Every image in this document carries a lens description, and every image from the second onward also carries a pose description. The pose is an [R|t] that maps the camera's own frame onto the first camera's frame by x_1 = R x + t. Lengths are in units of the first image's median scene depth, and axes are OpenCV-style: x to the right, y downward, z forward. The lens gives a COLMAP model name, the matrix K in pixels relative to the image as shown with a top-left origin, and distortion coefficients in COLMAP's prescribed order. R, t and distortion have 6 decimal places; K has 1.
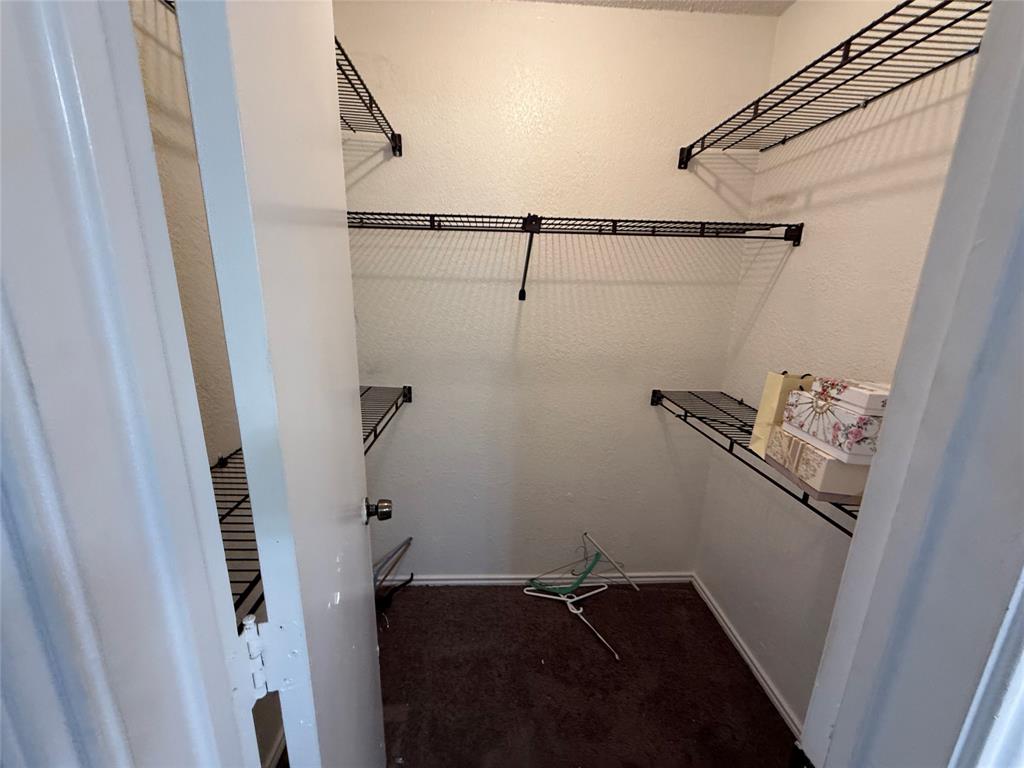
lens RADIAL K [[406.1, 0, 510.0], [0, 406.1, 383.5], [0, 0, 1]] dist [-0.004066, 0.000137]
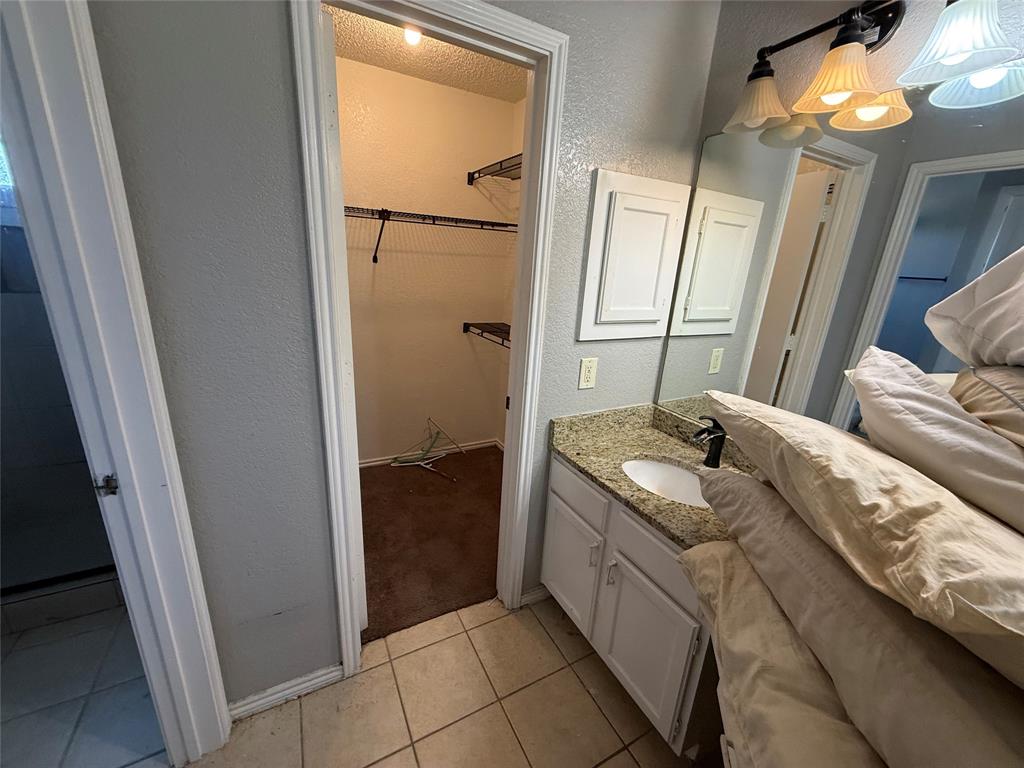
lens RADIAL K [[406.1, 0, 511.5], [0, 406.1, 385.0], [0, 0, 1]] dist [-0.004066, 0.000137]
pose [[0.904034, -0.093978, 0.417002, -0.186856], [0.065661, 0.994486, 0.081774, 0.156534], [-0.422387, -0.046546, 0.905219, -0.599641]]
